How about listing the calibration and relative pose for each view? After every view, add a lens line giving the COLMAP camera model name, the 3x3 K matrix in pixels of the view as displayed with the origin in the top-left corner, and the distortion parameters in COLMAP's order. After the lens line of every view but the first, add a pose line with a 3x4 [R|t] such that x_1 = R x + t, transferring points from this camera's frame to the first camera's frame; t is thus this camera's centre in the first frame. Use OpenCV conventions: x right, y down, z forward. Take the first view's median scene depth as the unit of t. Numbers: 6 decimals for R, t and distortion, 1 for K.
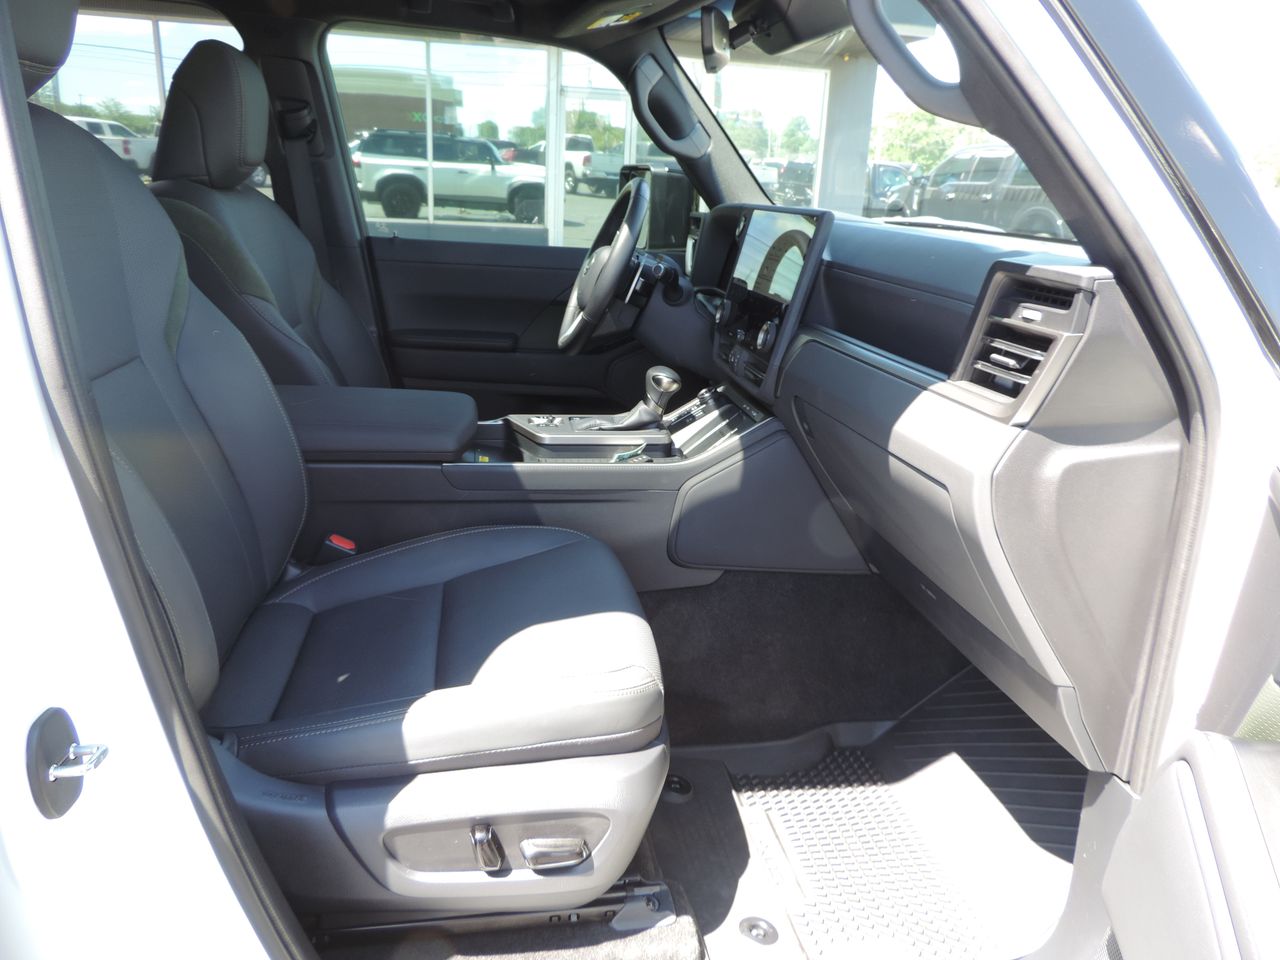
lens RADIAL K [[929.0, 0, 648.1], [0, 929.0, 489.2], [0, 0, 1]] dist [-0.002328, 0.009379]
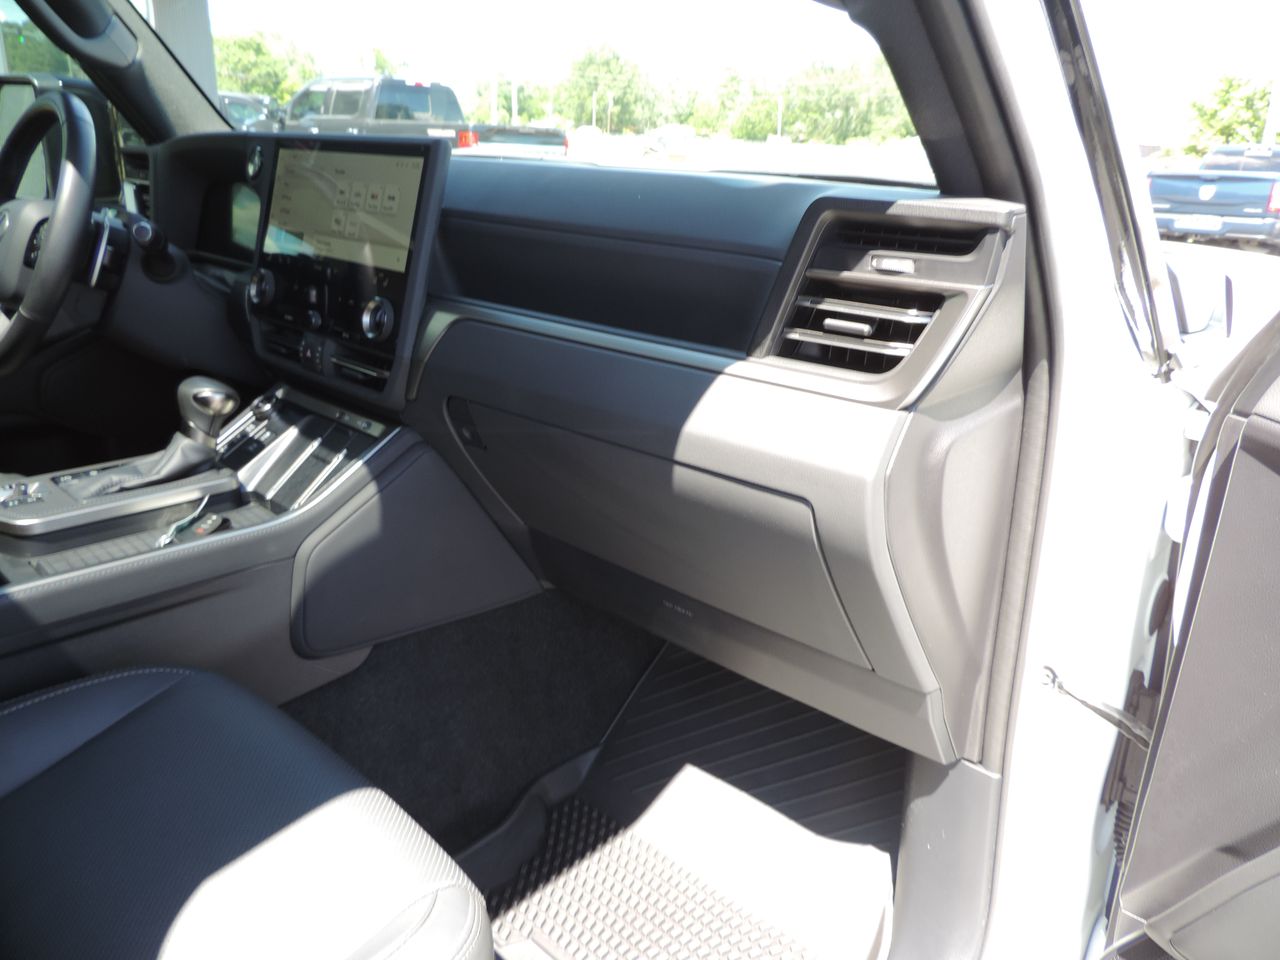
lens RADIAL K [[929.0, 0, 648.1], [0, 929.0, 489.2], [0, 0, 1]] dist [-0.002328, 0.009379]
pose [[0.796614, -0.218992, 0.563425, -0.134064], [0.184326, 0.975682, 0.118613, -0.080100], [-0.575699, 0.009365, 0.817608, 0.288887]]
